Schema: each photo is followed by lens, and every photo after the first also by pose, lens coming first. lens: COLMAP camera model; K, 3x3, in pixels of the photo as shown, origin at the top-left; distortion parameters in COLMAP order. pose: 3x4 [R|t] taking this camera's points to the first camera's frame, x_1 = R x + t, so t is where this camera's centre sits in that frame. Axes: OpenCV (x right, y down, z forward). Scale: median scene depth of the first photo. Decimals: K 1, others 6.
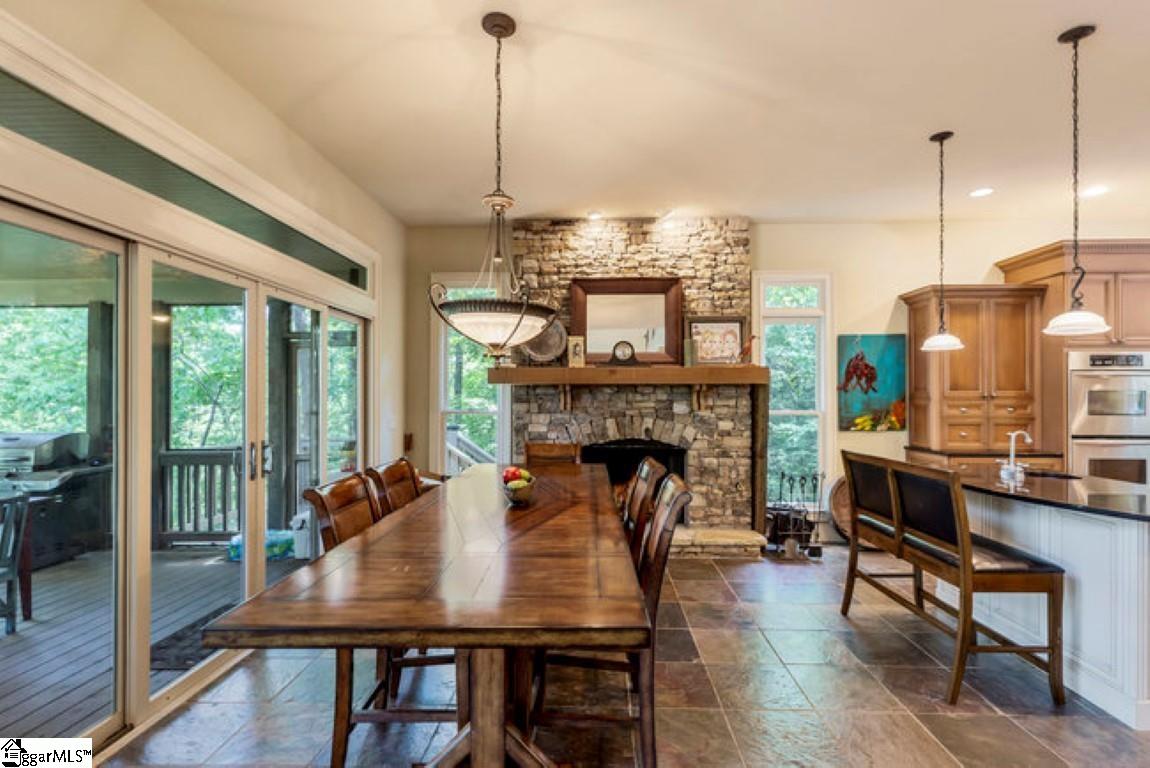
lens RADIAL K [[524.1, 0, 582.5], [0, 524.1, 401.0], [0, 0, 1]] dist [0.000702, 0.000118]
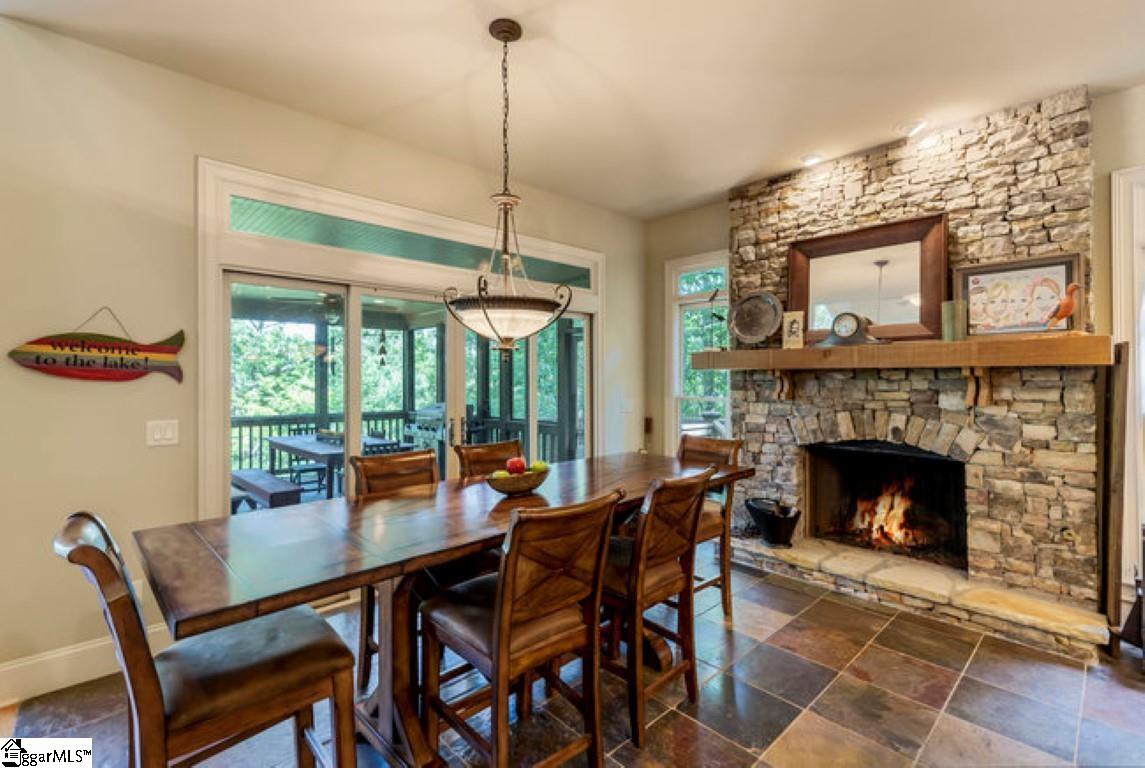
lens RADIAL K [[516.6, 0, 578.0], [0, 516.6, 377.1], [0, 0, 1]] dist [-0.000340, -0.000144]
pose [[0.707668, 0.000094, -0.706545, 0.320319], [-0.000898, 0.999999, -0.000766, -0.018043], [0.706544, 0.001177, 0.707668, 0.175027]]
